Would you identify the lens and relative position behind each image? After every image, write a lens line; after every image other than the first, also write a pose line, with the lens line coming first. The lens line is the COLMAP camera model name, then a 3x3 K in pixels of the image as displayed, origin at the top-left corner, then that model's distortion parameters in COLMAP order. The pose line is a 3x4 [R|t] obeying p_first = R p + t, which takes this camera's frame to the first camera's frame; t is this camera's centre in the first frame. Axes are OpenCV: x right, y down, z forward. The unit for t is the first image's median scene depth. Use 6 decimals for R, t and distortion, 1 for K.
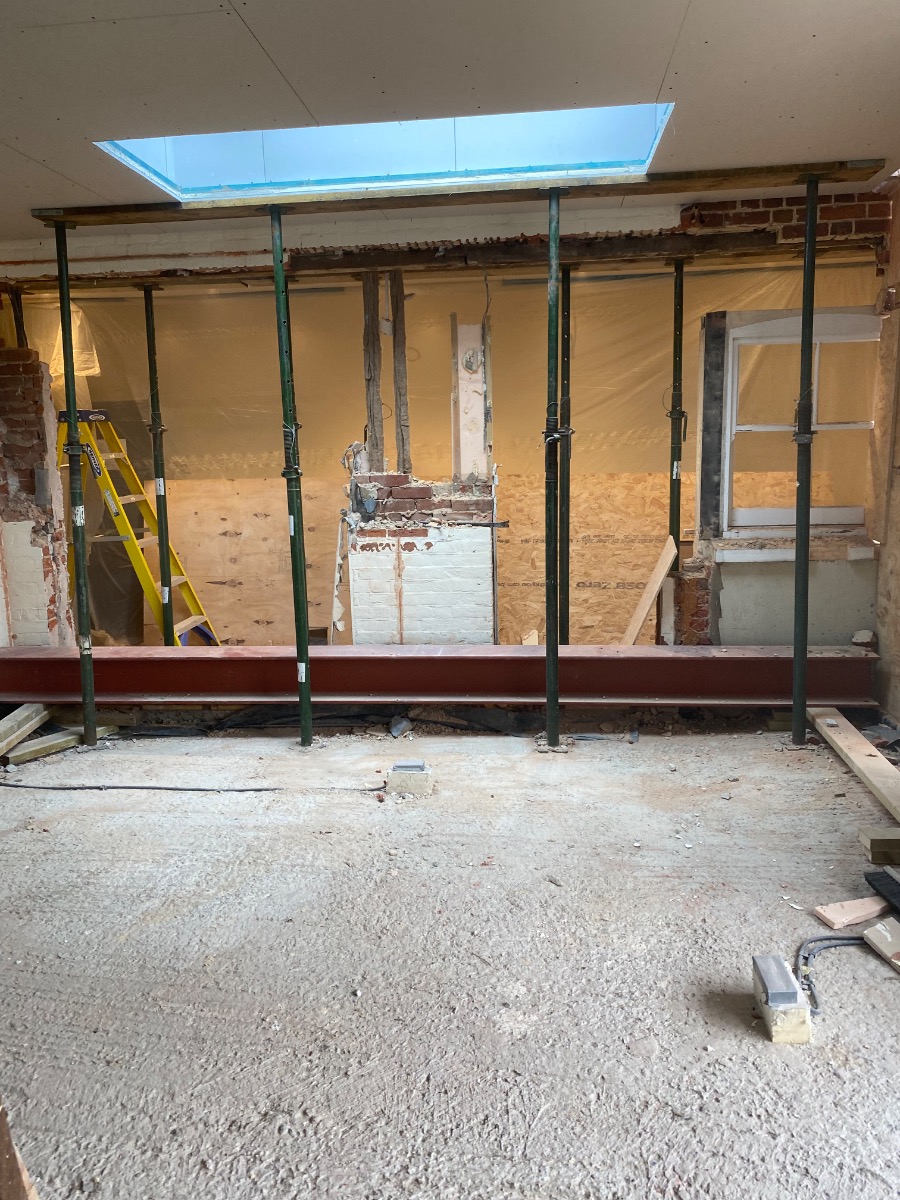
lens RADIAL K [[907.8, 0, 441.7], [0, 907.8, 606.8], [0, 0, 1]] dist [0.039686, -0.048146]
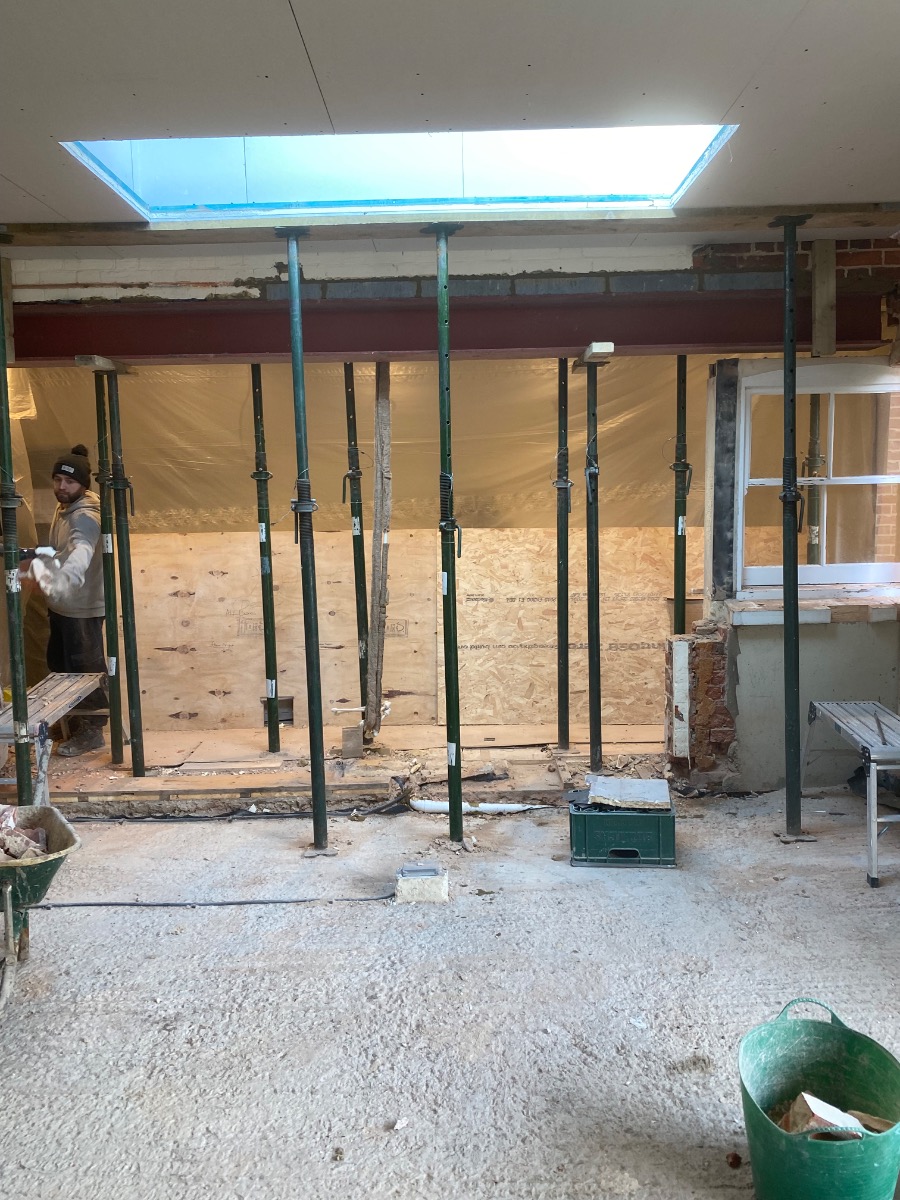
lens RADIAL K [[907.8, 0, 451.8], [0, 907.8, 609.0], [0, 0, 1]] dist [0.039686, -0.048146]
pose [[0.994405, -0.009048, 0.105245, -0.081638], [0.014056, 0.998799, -0.046936, -0.025619], [-0.104694, 0.048153, 0.993338, 0.106690]]
